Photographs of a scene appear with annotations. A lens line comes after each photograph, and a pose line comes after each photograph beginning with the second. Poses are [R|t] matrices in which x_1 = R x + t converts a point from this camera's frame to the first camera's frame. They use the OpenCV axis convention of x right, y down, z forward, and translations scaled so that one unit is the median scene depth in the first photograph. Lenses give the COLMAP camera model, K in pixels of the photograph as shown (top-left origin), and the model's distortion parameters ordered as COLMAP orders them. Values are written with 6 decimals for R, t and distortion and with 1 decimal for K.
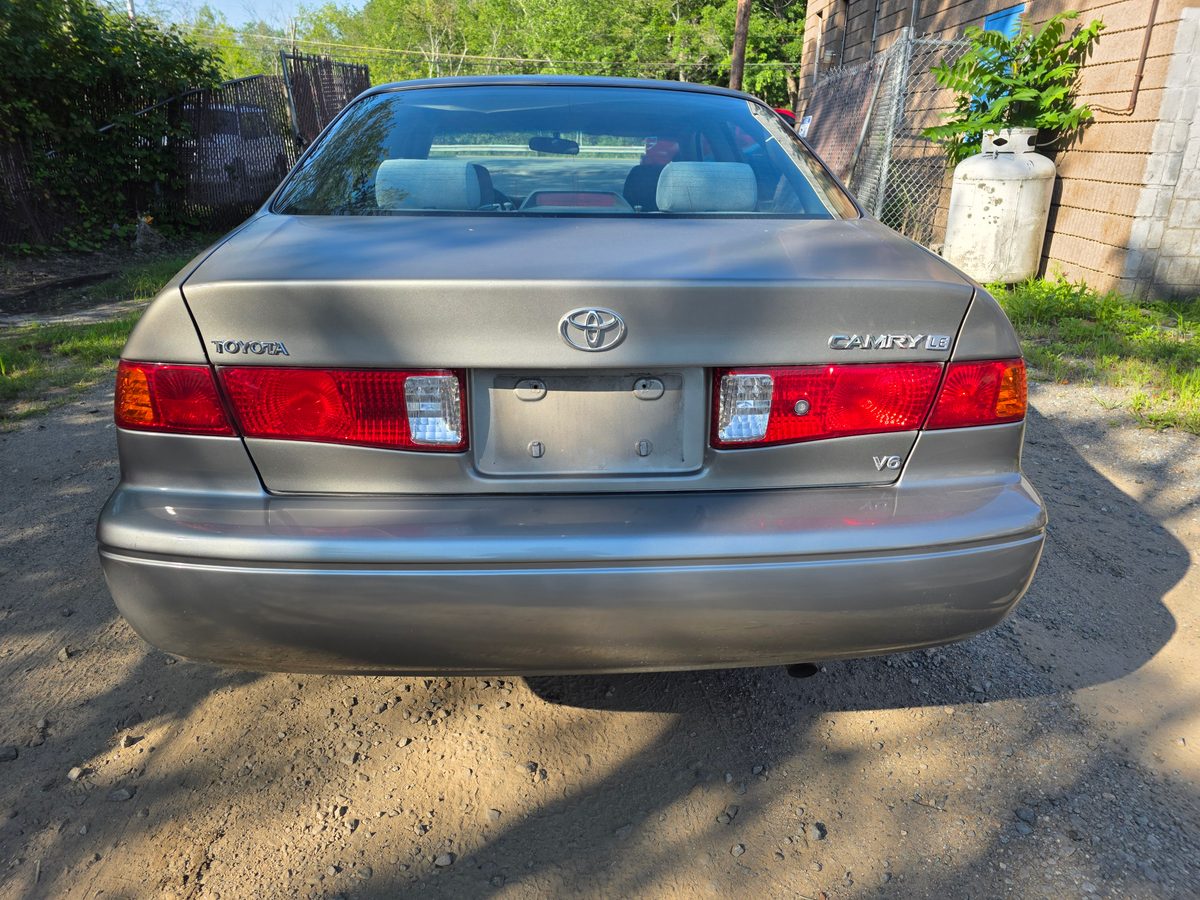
lens RADIAL K [[844.2, 0, 607.9], [0, 844.2, 454.1], [0, 0, 1]] dist [0.054452, -0.057008]
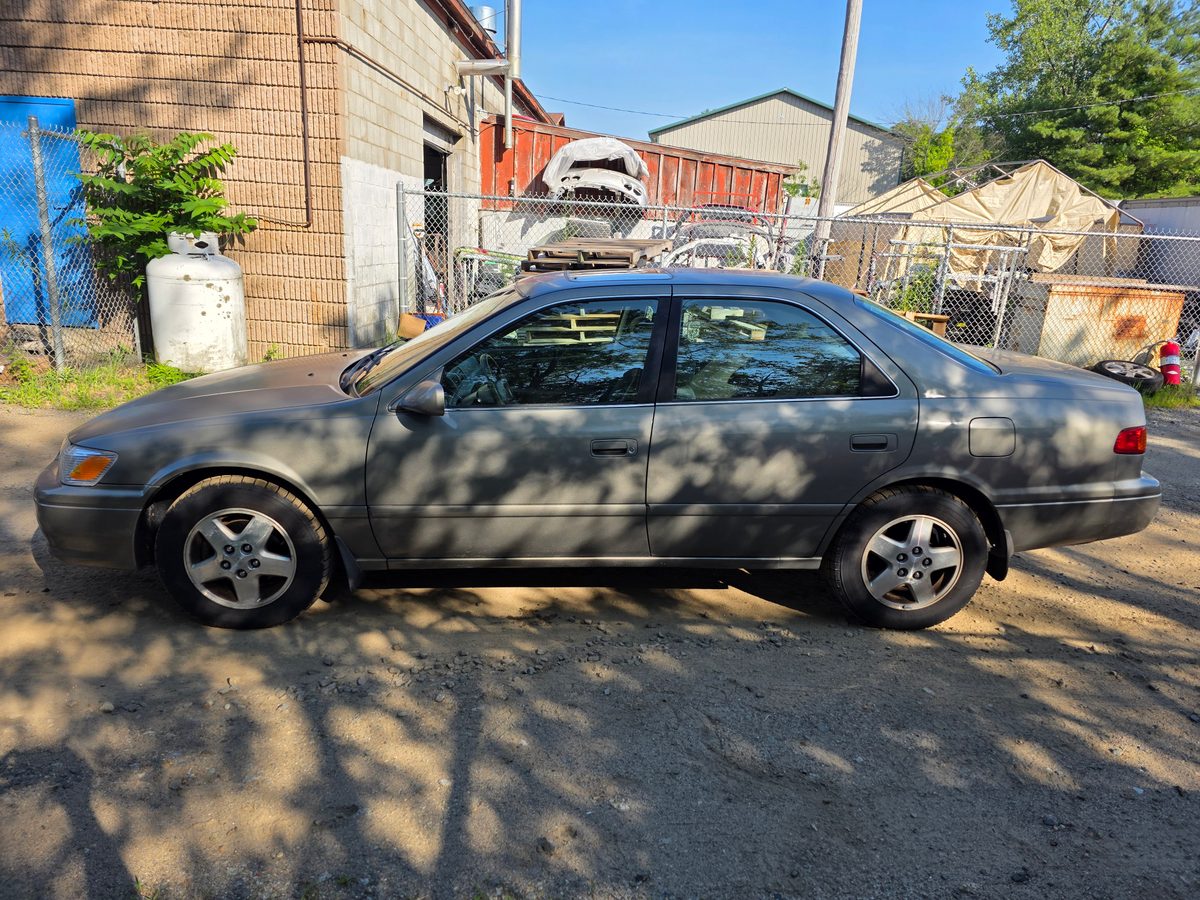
lens RADIAL K [[844.2, 0, 607.9], [0, 844.2, 454.1], [0, 0, 1]] dist [0.054452, -0.057008]
pose [[-0.042028, -0.275039, 0.960514, -0.683773], [0.294850, 0.915133, 0.274946, -0.274925], [-0.954619, 0.294763, 0.042634, 0.555225]]
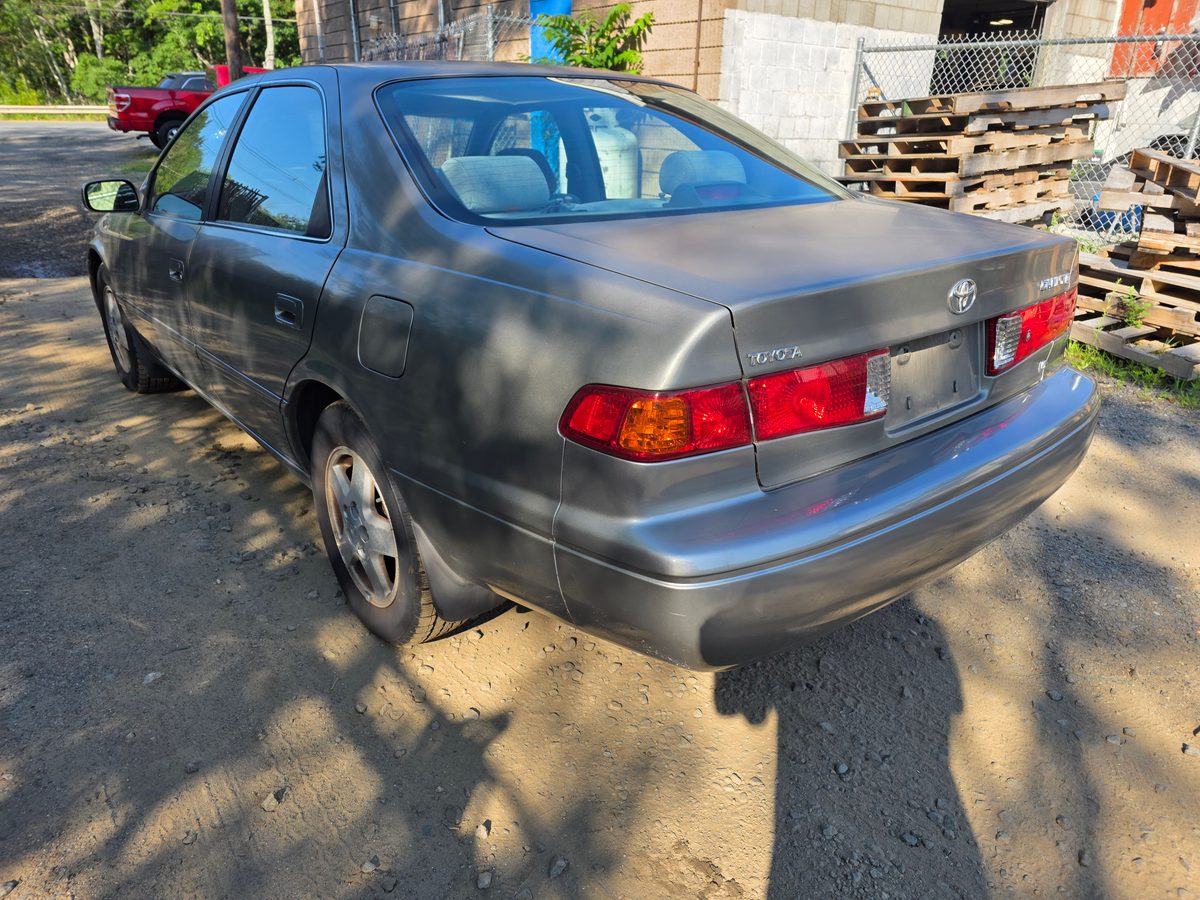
lens RADIAL K [[844.2, 0, 607.9], [0, 844.2, 454.1], [0, 0, 1]] dist [0.054452, -0.057008]
pose [[0.794950, -0.224715, 0.563523, -0.270282], [0.200346, 0.973998, 0.105776, -0.034944], [-0.572640, 0.028813, 0.819300, 0.057011]]
